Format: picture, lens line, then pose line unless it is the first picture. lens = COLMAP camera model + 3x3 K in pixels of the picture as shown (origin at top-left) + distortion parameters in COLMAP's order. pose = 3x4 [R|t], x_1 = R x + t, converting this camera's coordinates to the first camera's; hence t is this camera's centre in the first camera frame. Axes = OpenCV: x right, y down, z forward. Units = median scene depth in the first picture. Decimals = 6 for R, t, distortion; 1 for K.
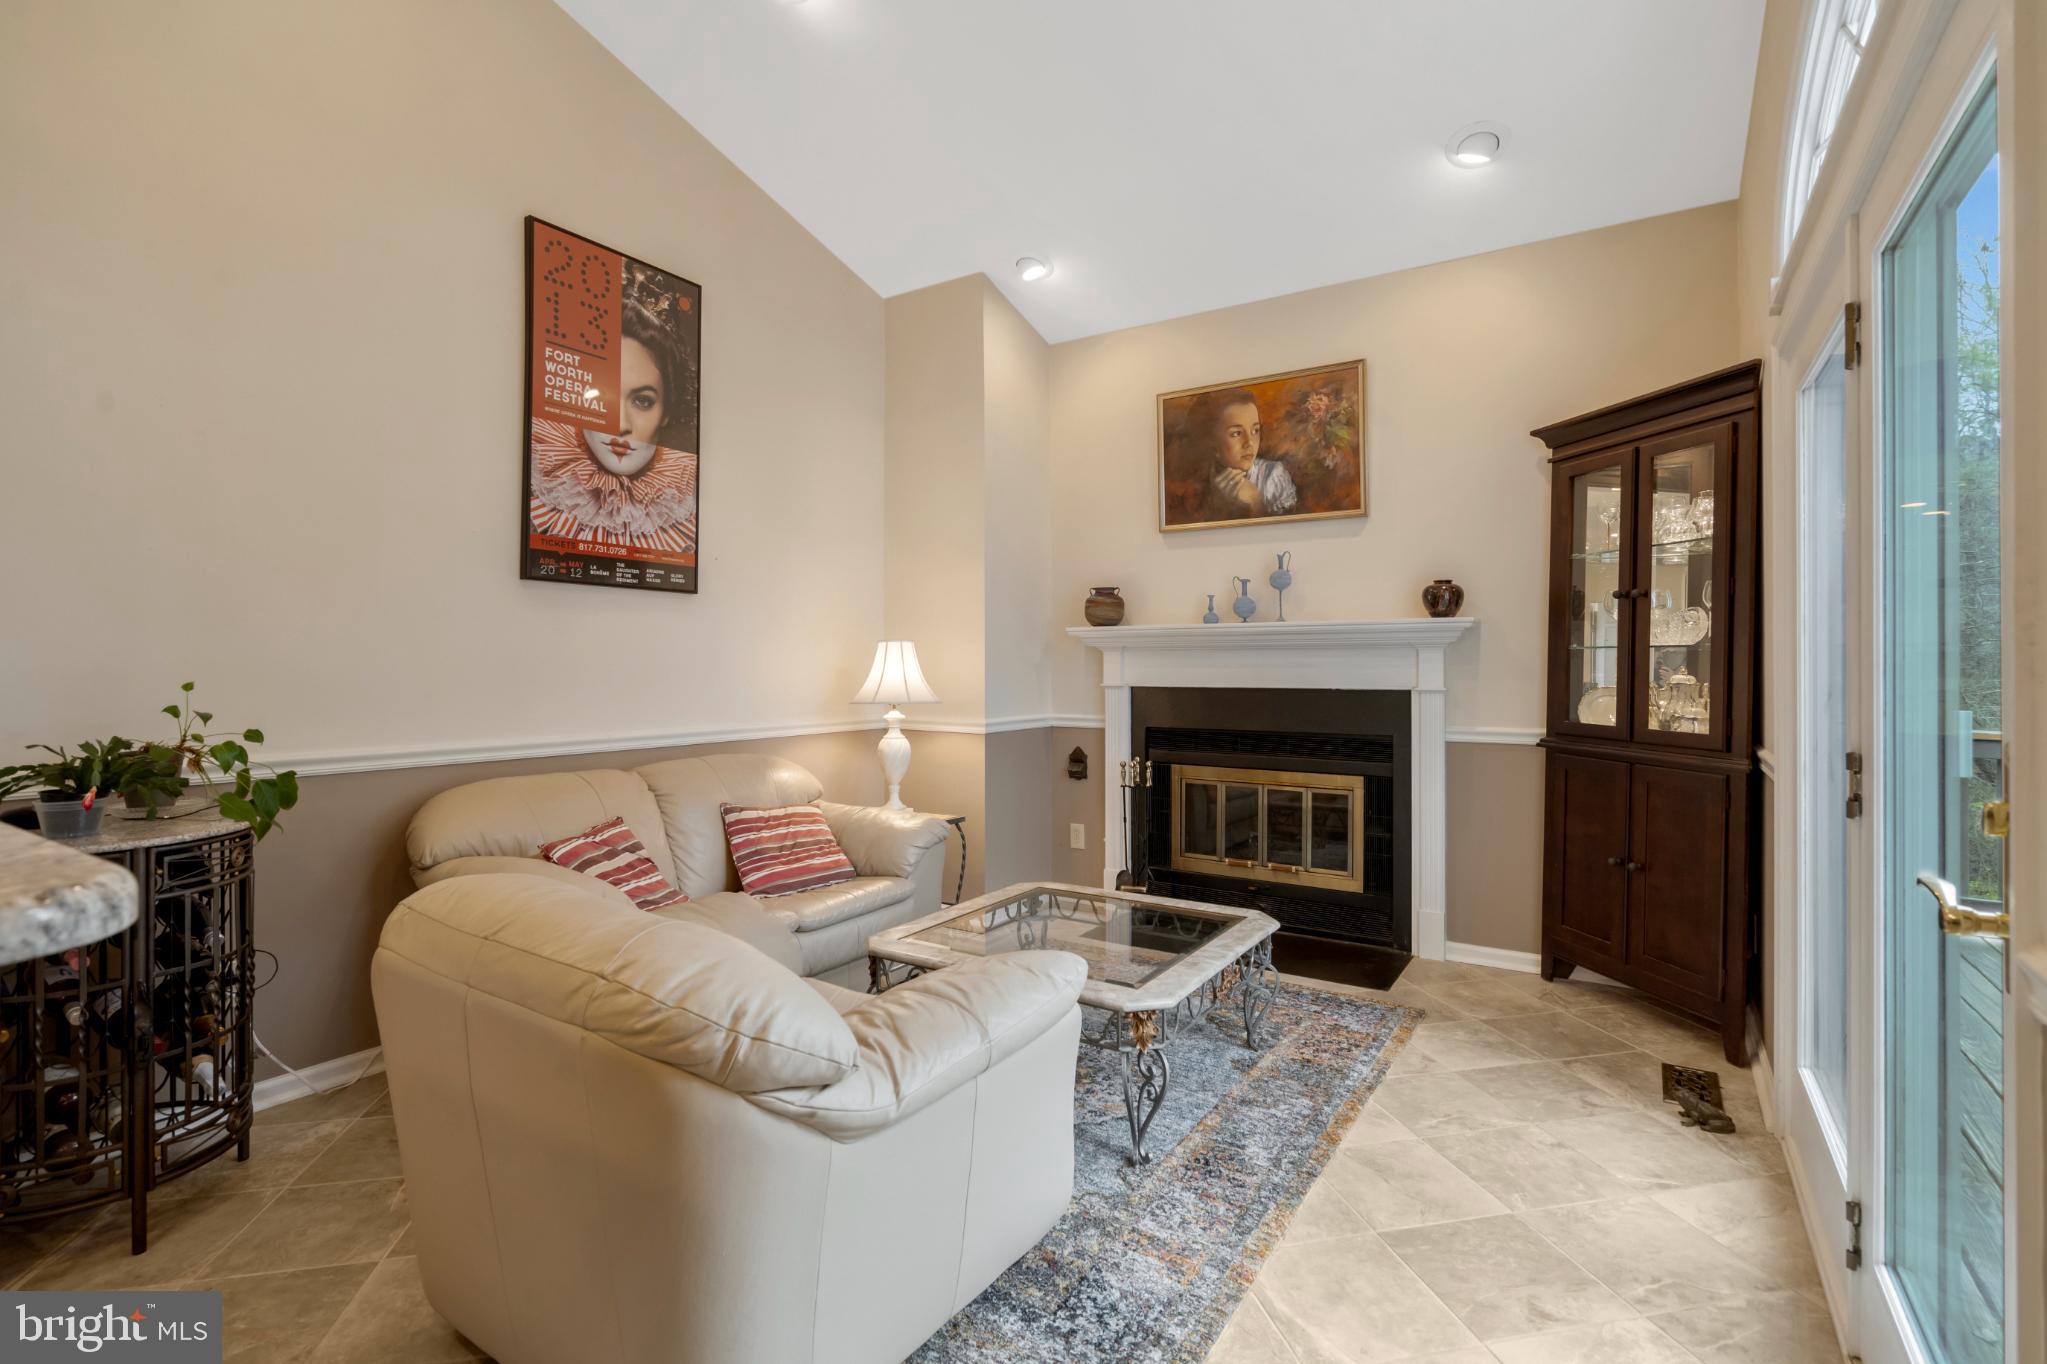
lens RADIAL K [[960.4, 0, 1030.7], [0, 960.4, 664.6], [0, 0, 1]] dist [0.002073, -0.000243]
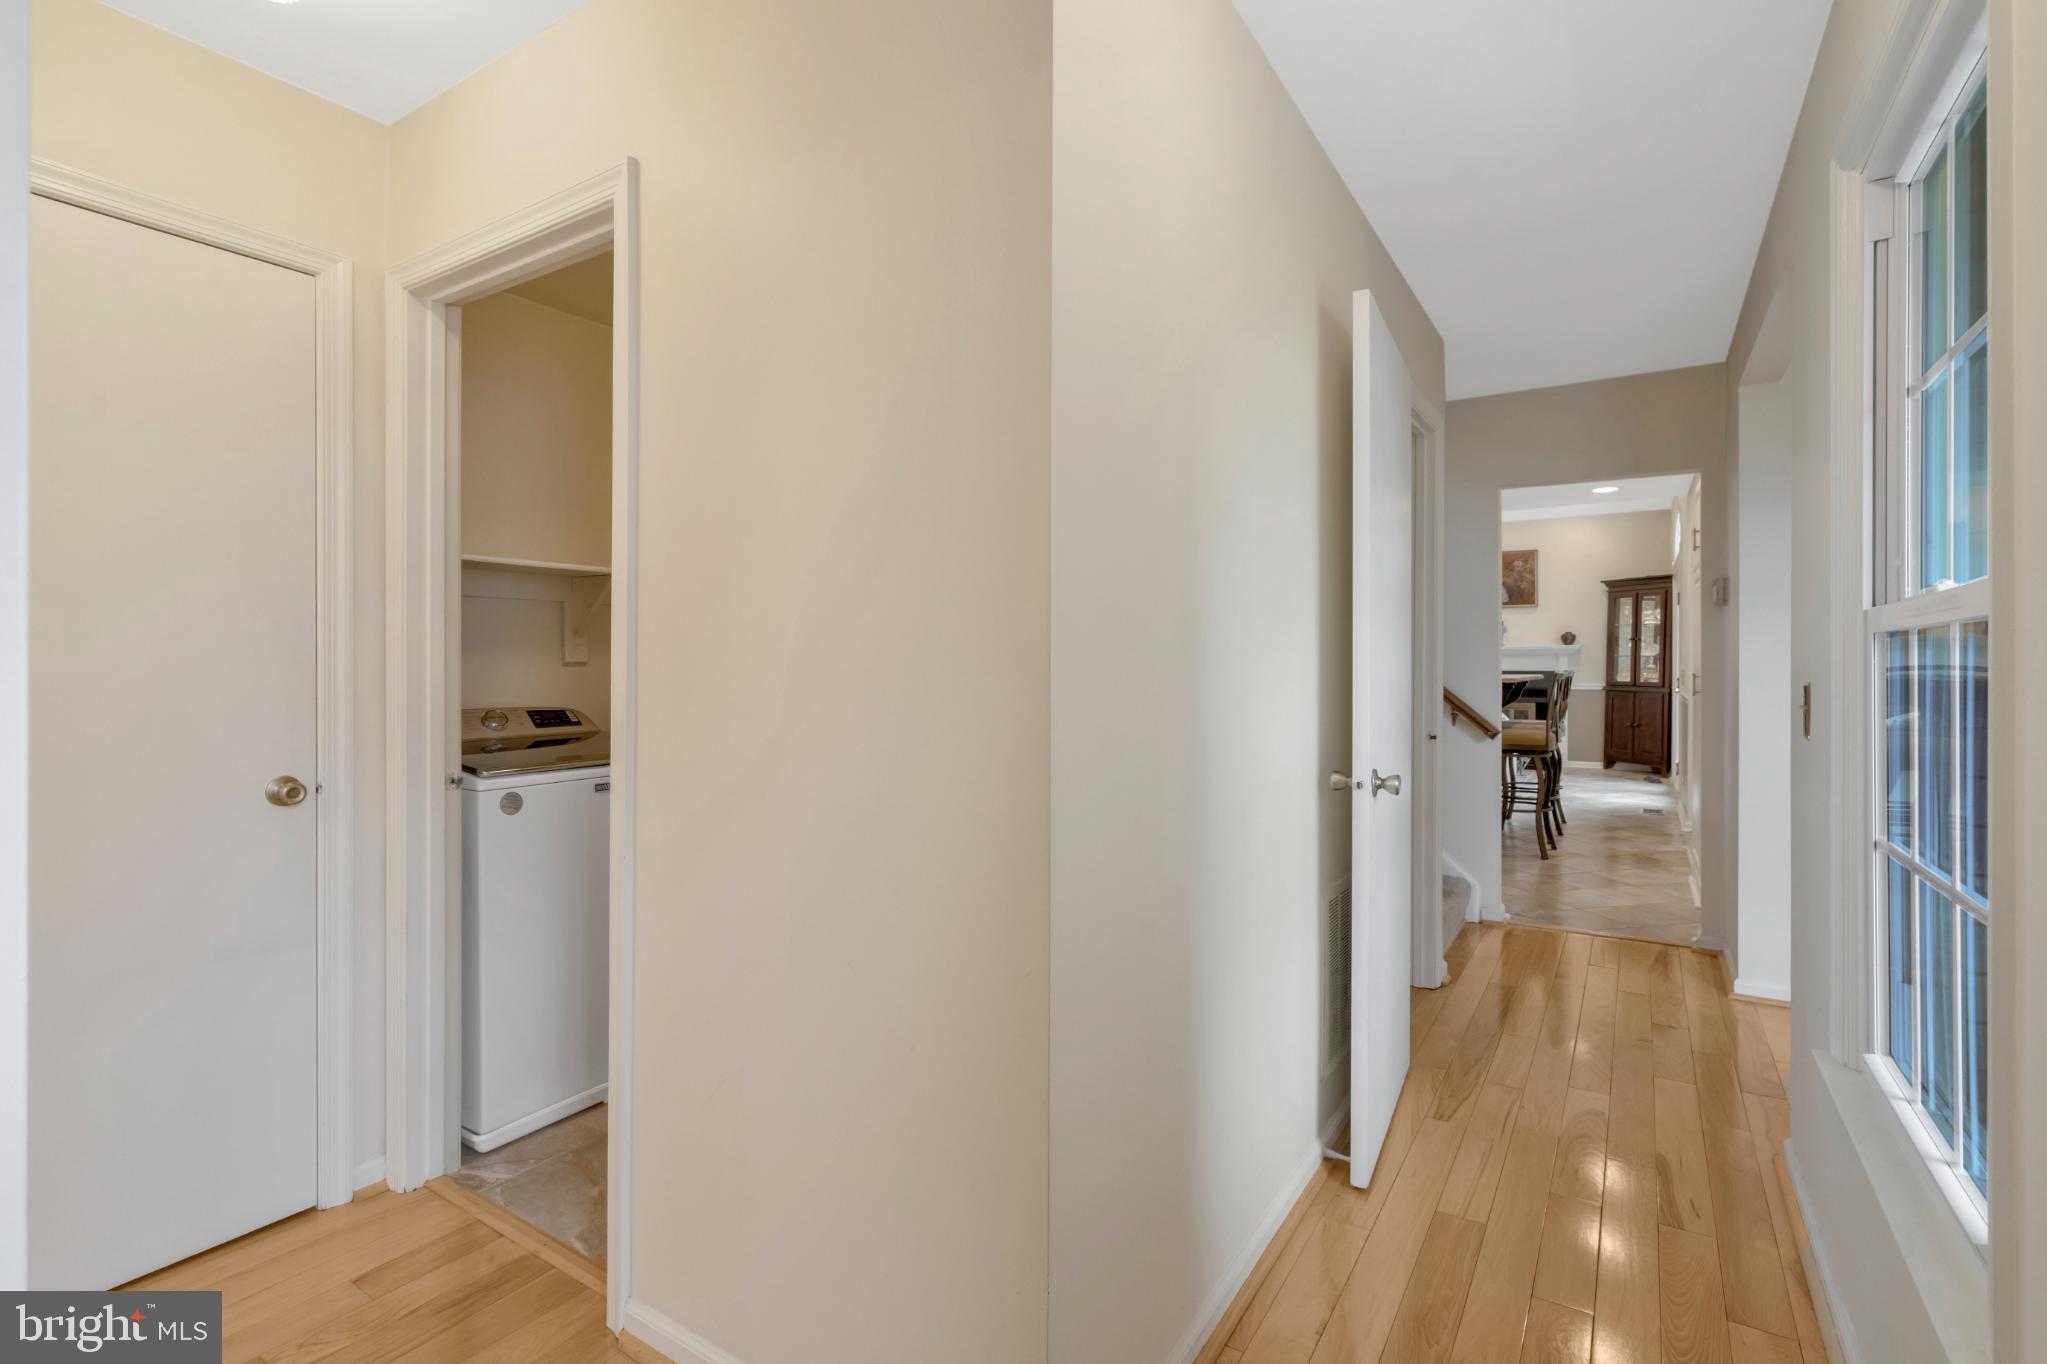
lens RADIAL K [[960.4, 0, 1028.5], [0, 960.4, 674.7], [0, 0, 1]] dist [0.002073, -0.000243]
pose [[0.999967, -0.001253, -0.007988, -1.062843], [0.001331, 0.999951, 0.009758, 0.008009], [0.007975, -0.009769, 0.999920, -1.721400]]
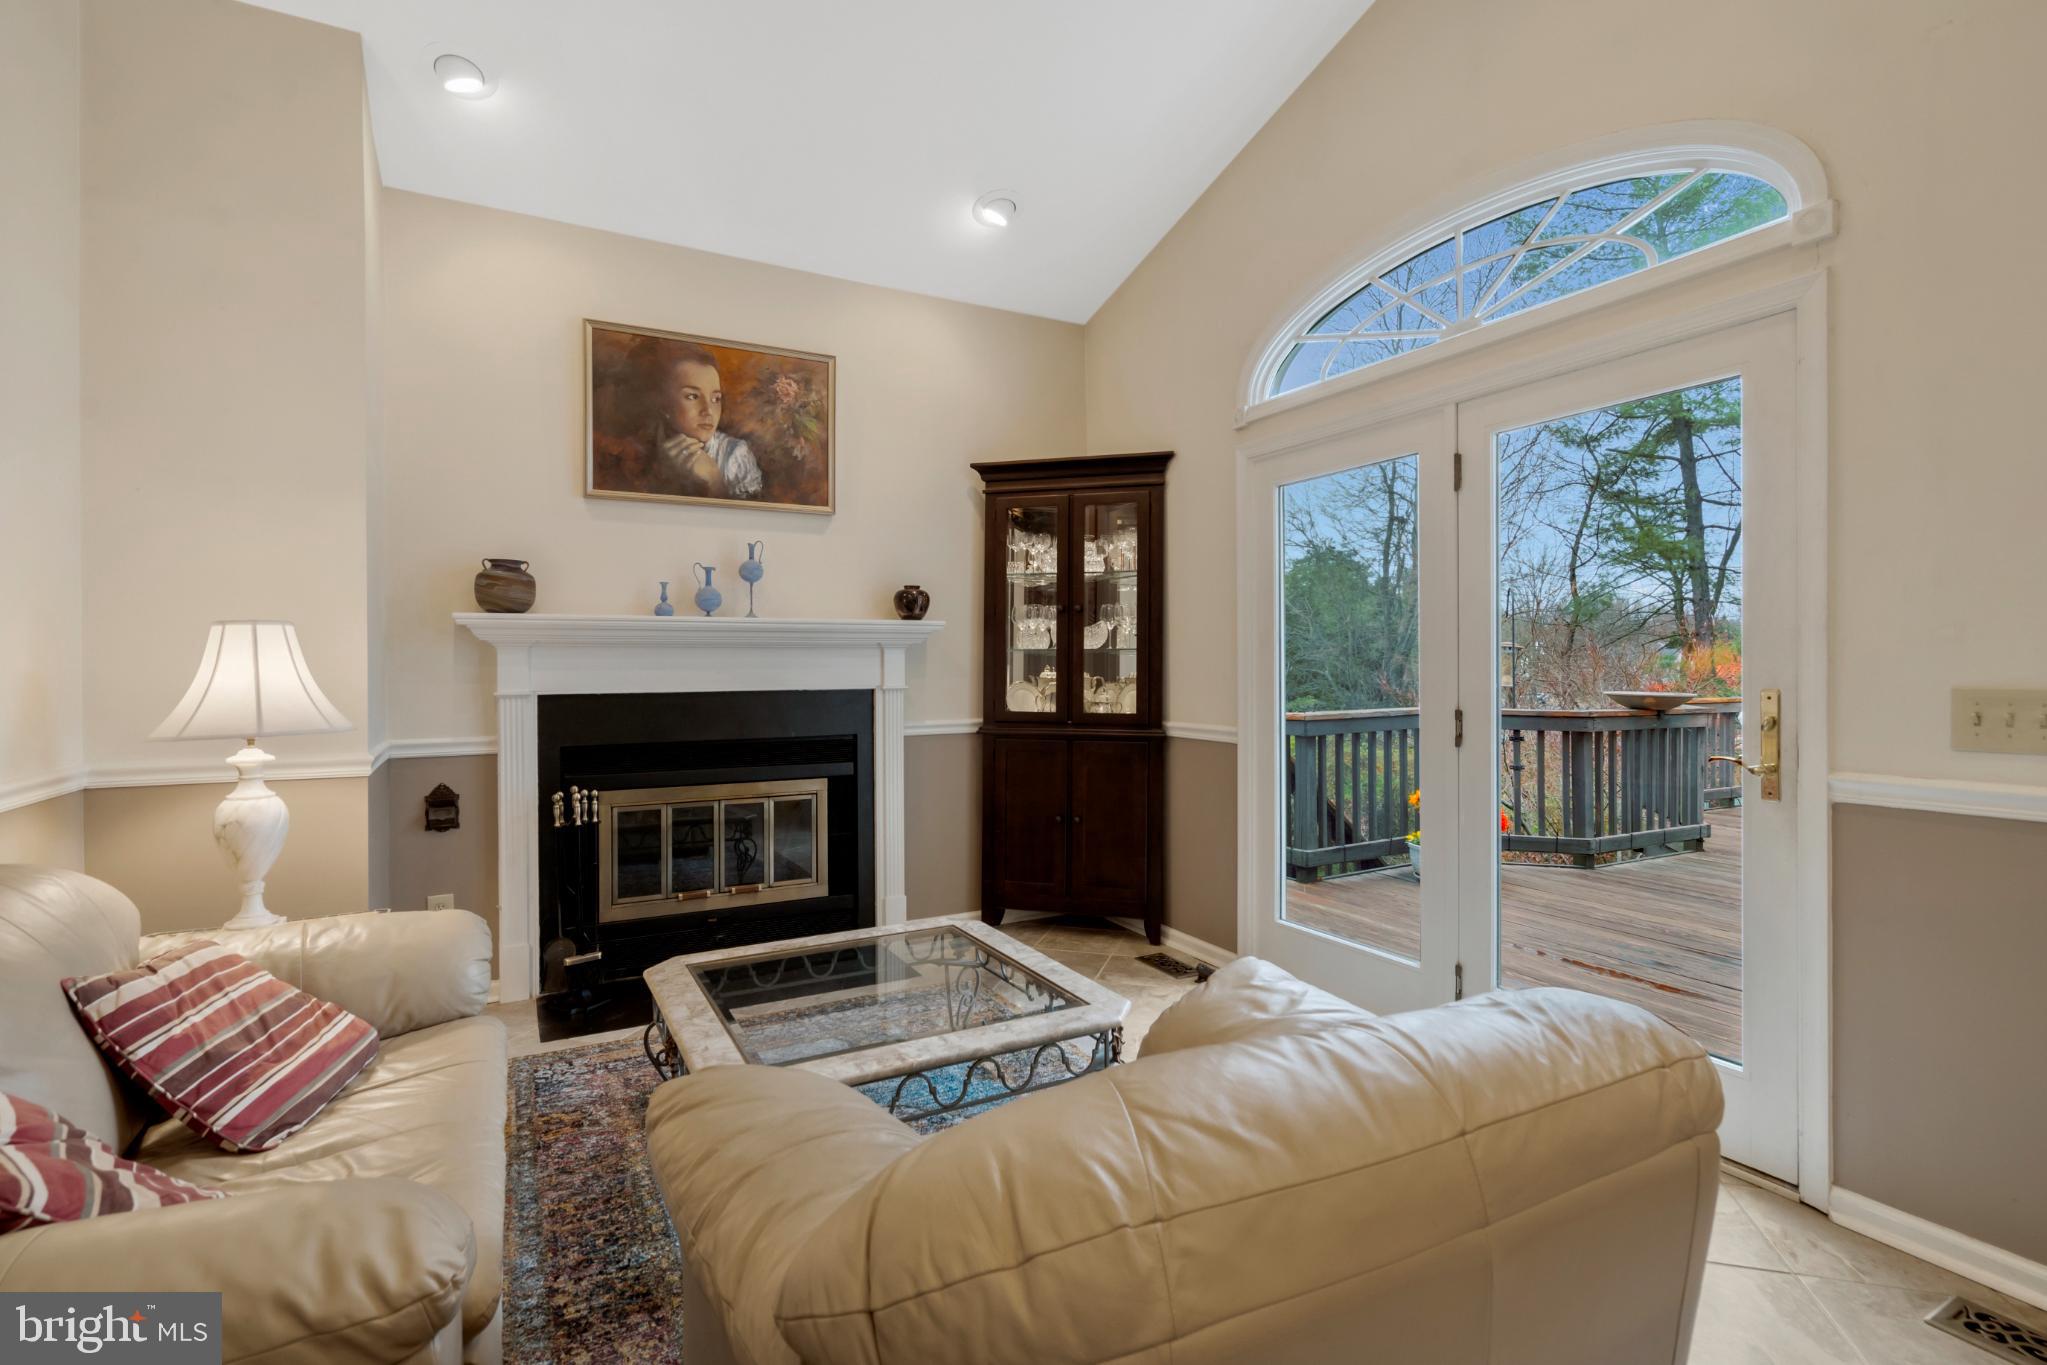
lens RADIAL K [[960.4, 0, 1027.3], [0, 960.4, 672.3], [0, 0, 1]] dist [0.002073, -0.000243]
pose [[0.474929, -0.007632, 0.879991, -0.429358], [0.006005, 0.999967, 0.005432, 0.003874], [-0.880003, 0.002704, 0.474960, 0.351327]]
